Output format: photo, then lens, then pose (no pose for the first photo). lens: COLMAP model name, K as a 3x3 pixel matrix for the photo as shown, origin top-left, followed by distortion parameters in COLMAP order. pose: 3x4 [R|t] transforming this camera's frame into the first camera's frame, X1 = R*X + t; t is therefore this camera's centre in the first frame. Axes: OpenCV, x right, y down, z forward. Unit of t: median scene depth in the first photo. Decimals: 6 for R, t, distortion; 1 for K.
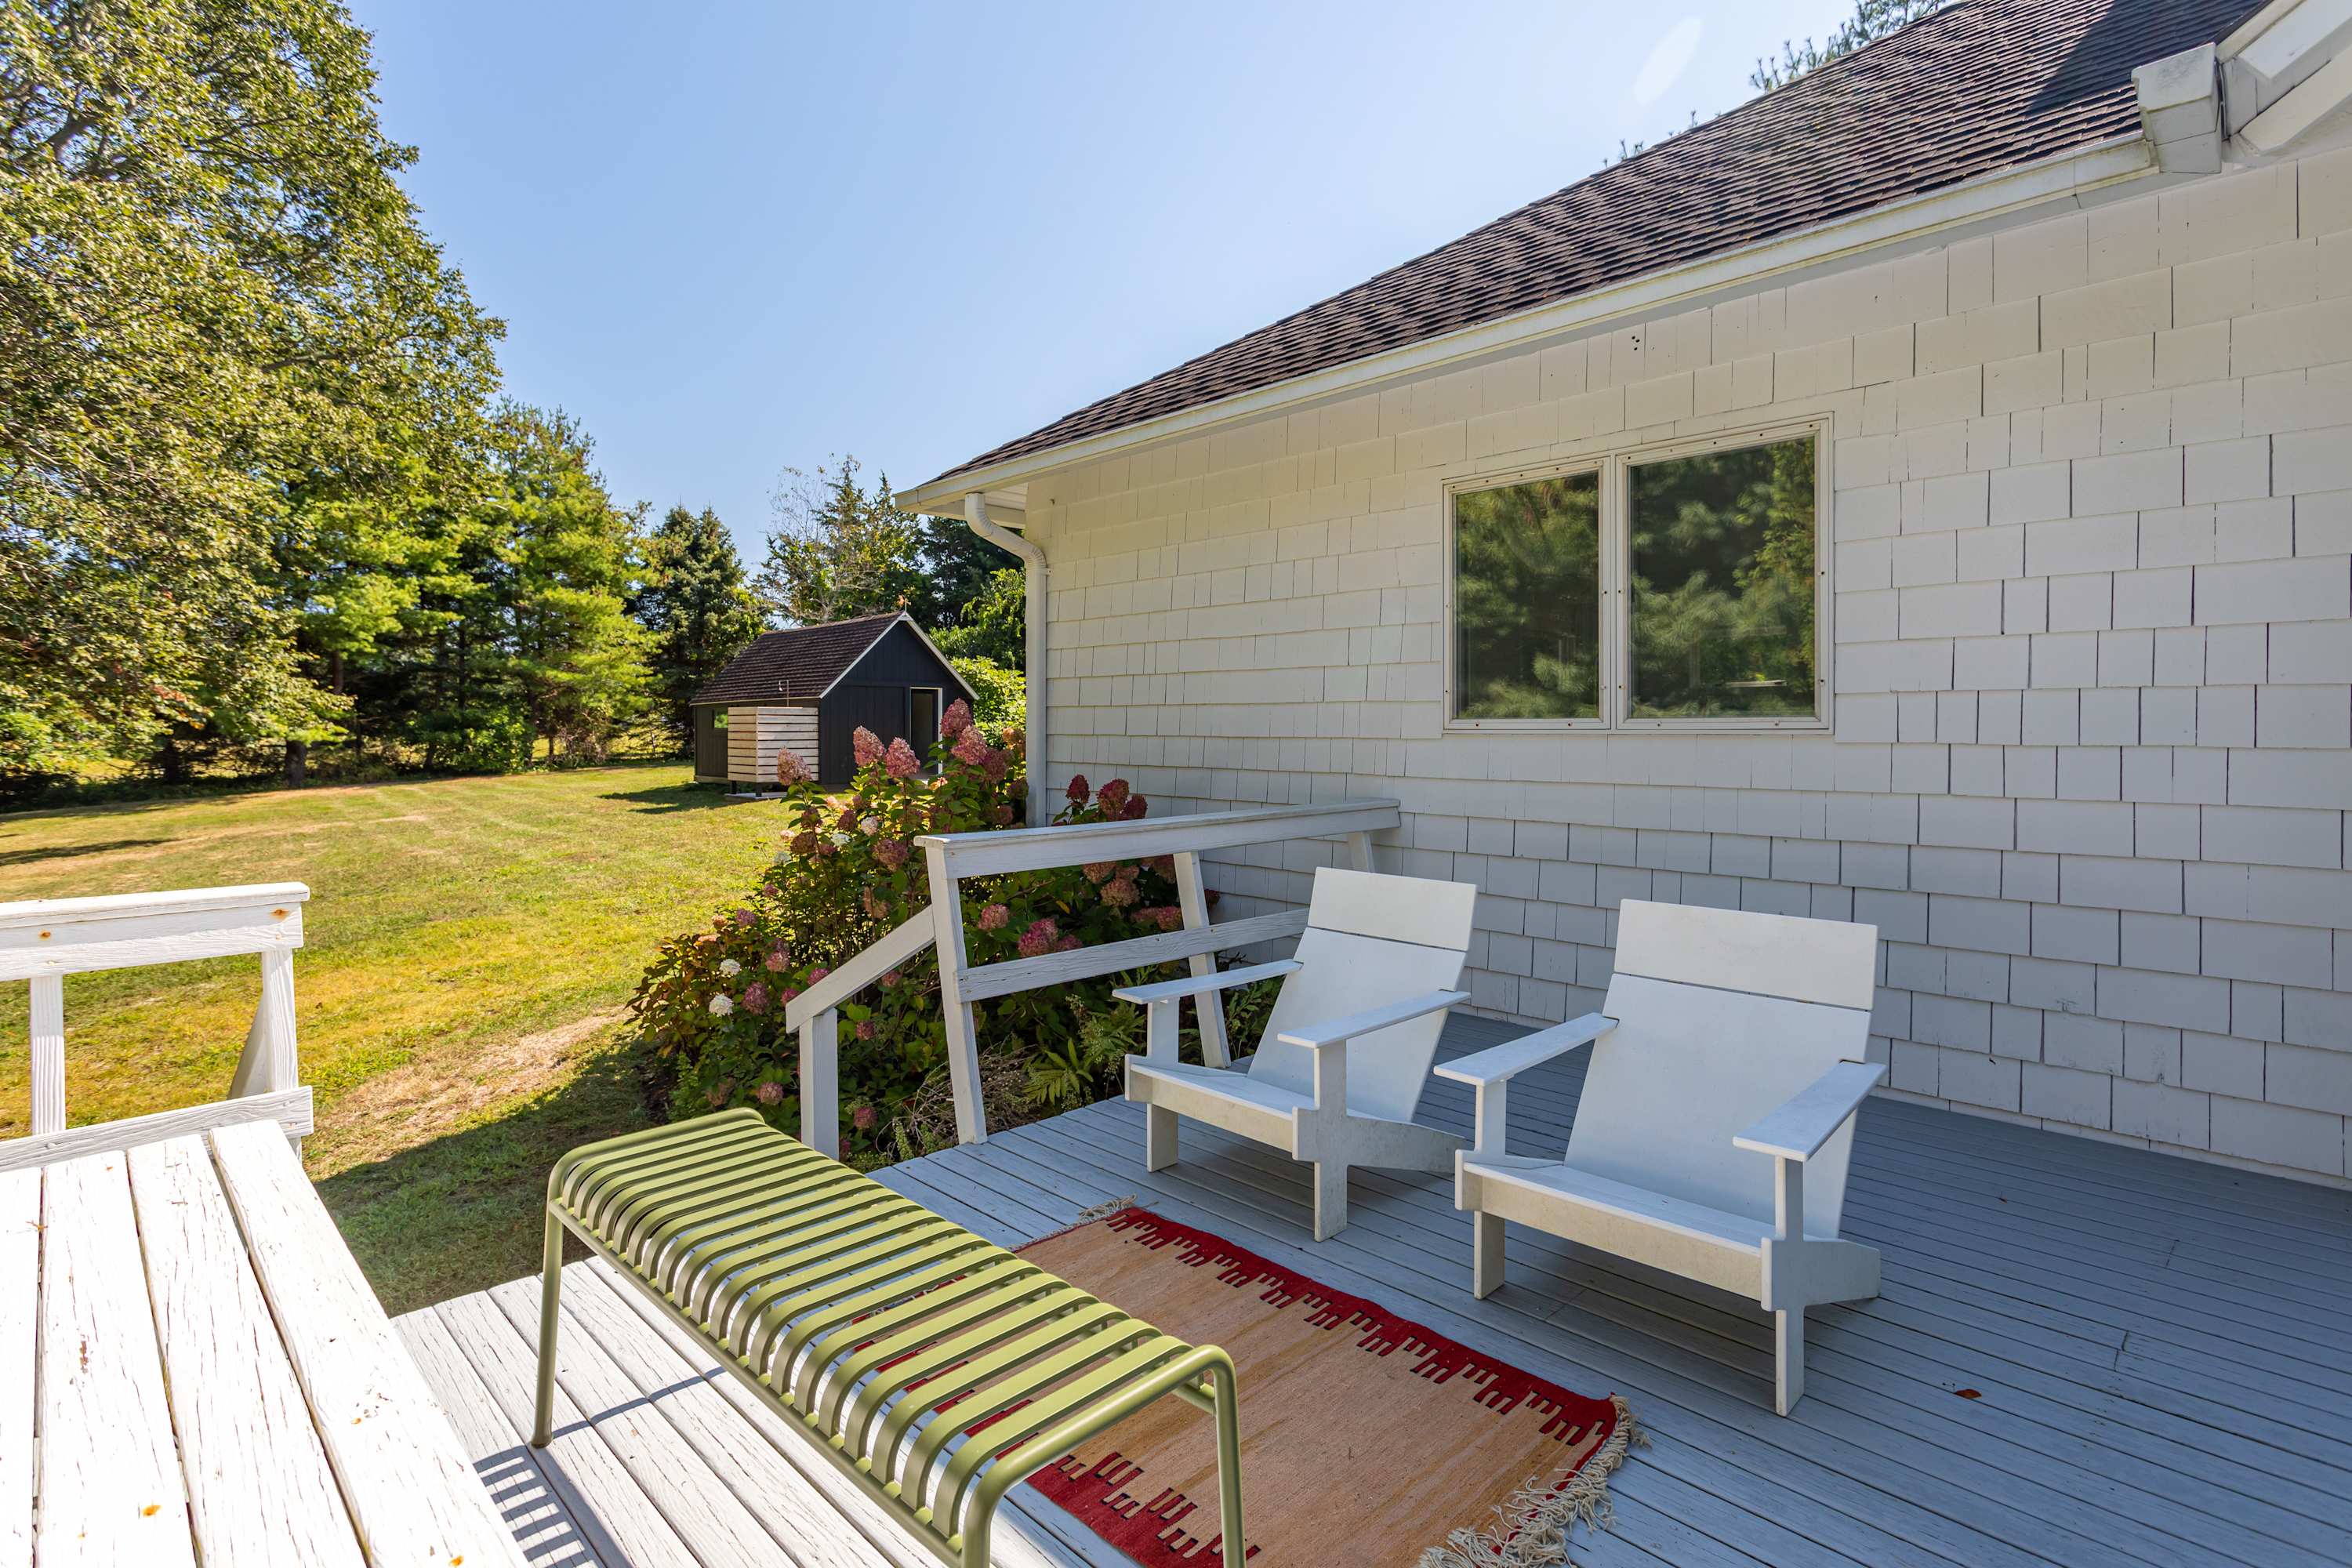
lens RADIAL K [[1127.1, 0, 1200.6], [0, 1127.1, 731.7], [0, 0, 1]] dist [0.000235, 0.000439]
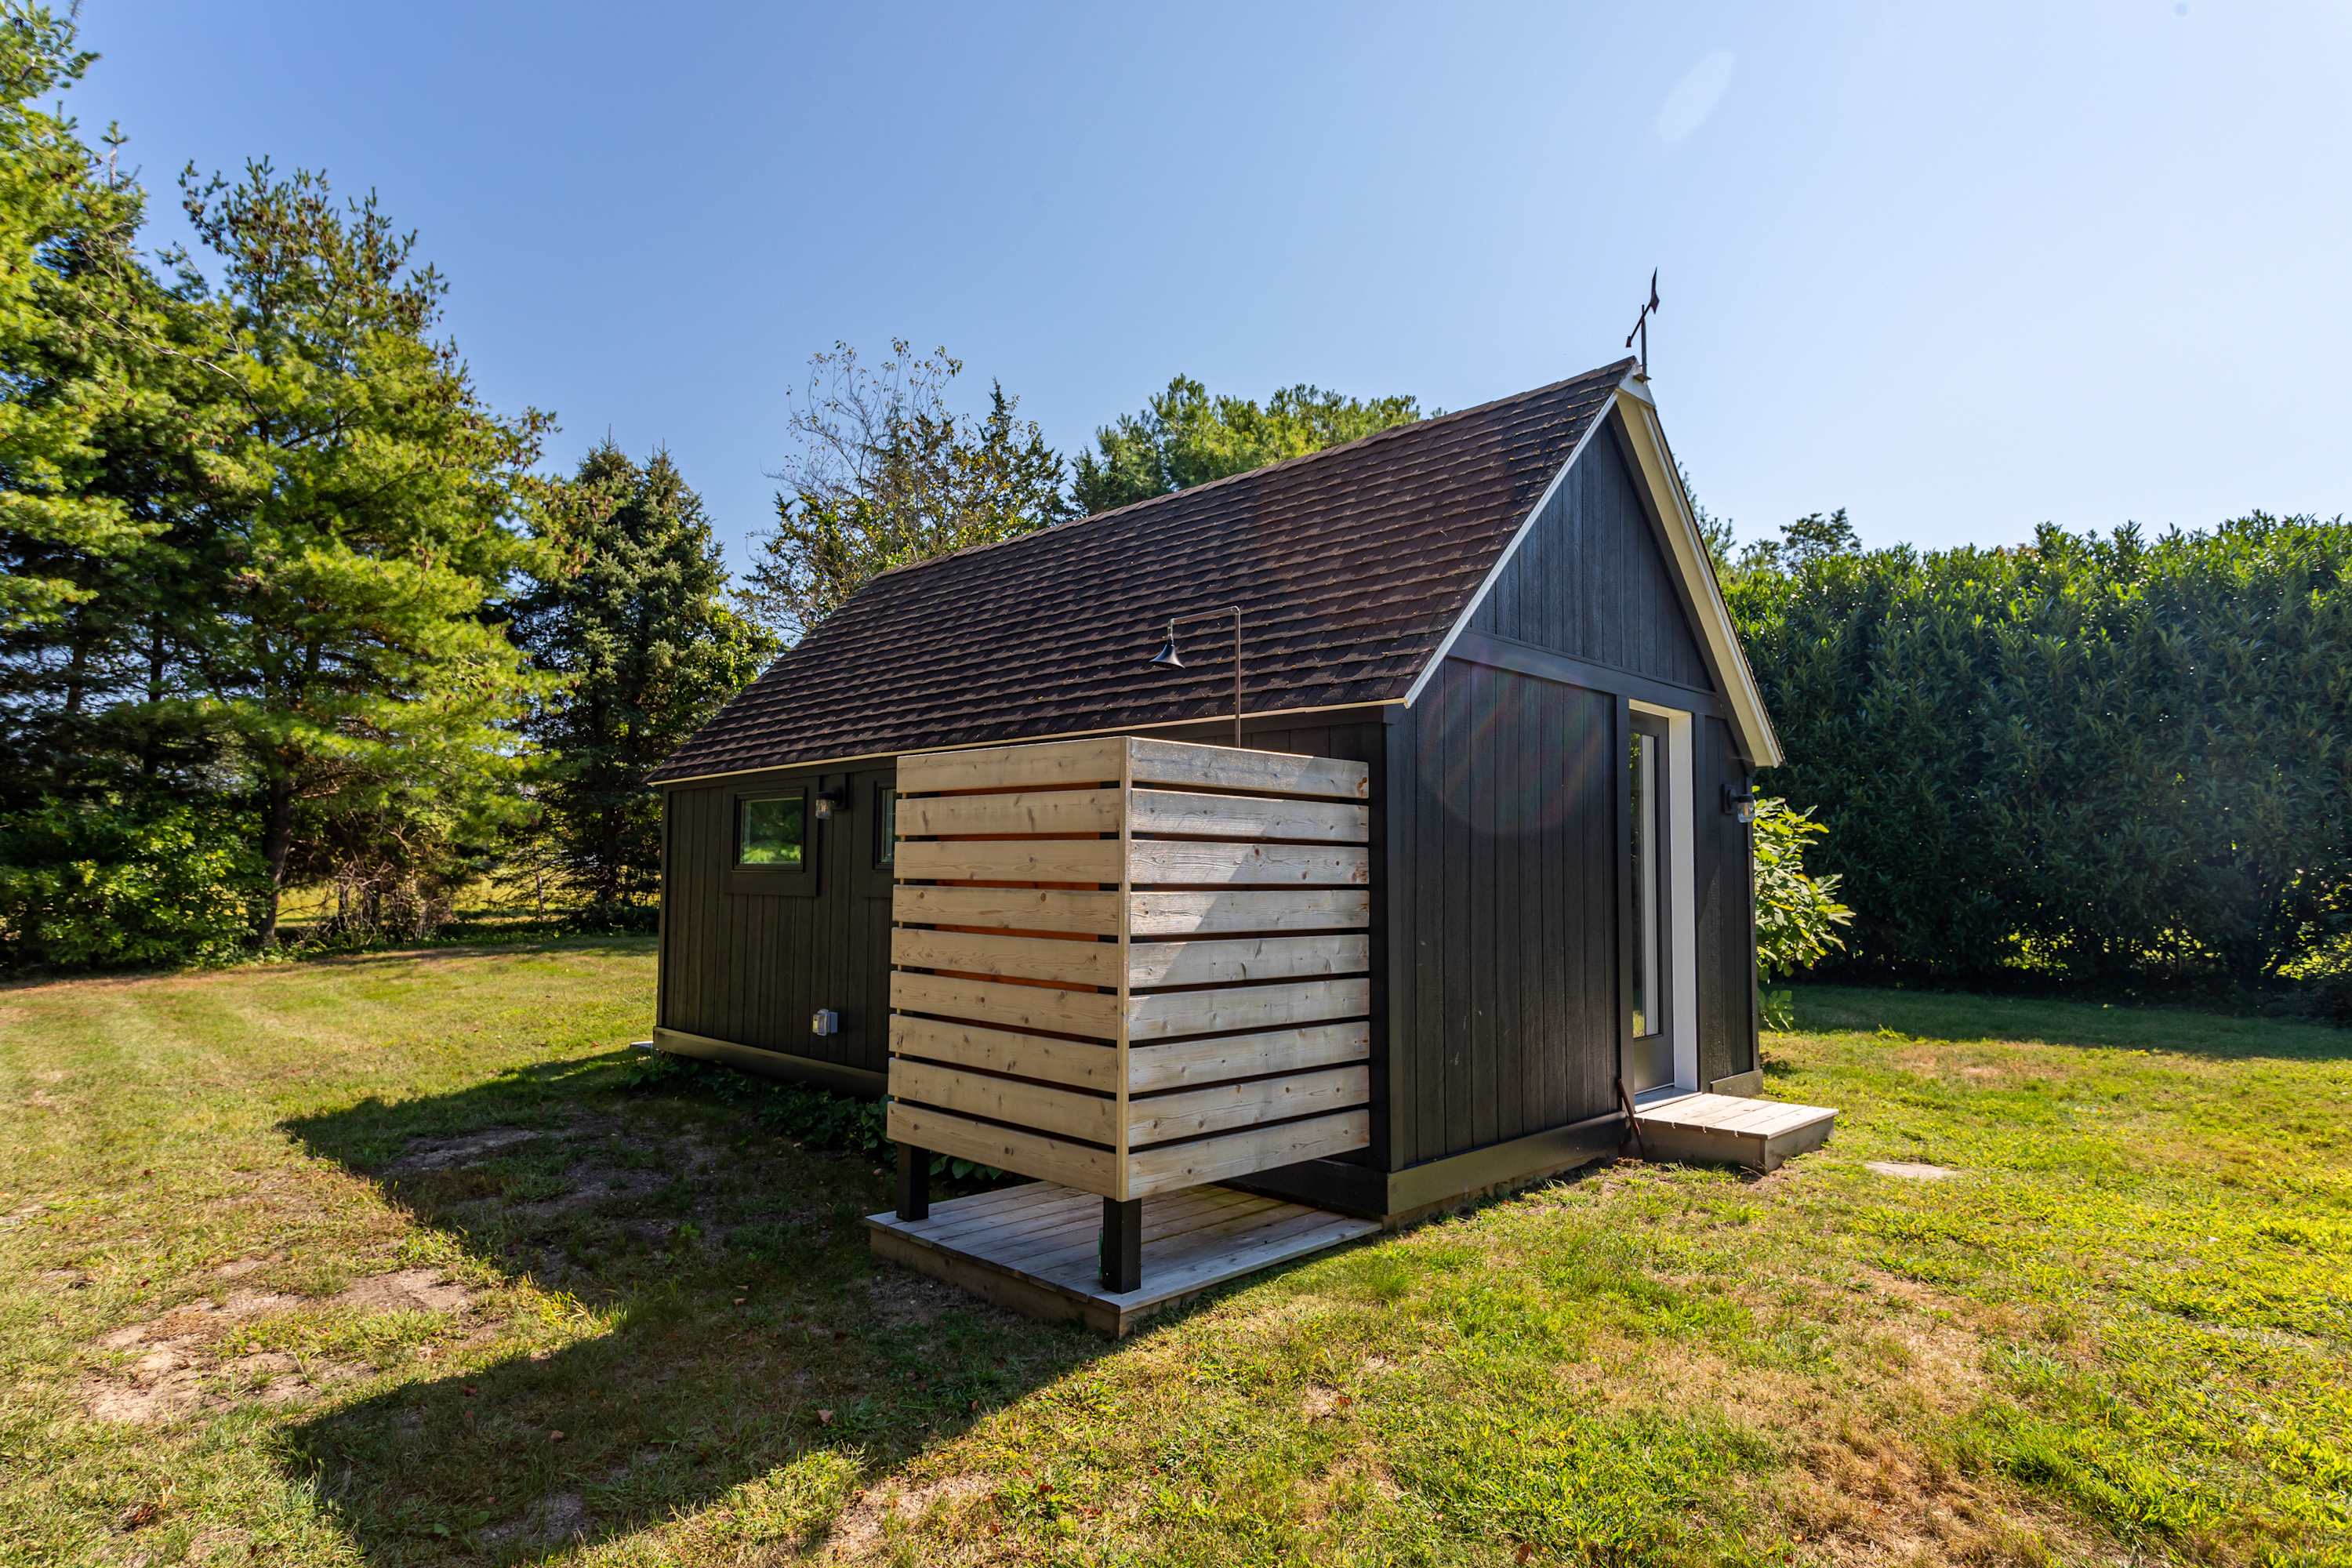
lens RADIAL K [[1310.5, 0, 1183.3], [0, 1310.5, 788.7], [0, 0, 1]] dist [-0.001776, 0.000548]
pose [[0.999946, 0.010171, -0.002075, -0.206687], [-0.010289, 0.997650, -0.067743, -0.000733], [0.001381, 0.067760, 0.997701, 0.434575]]
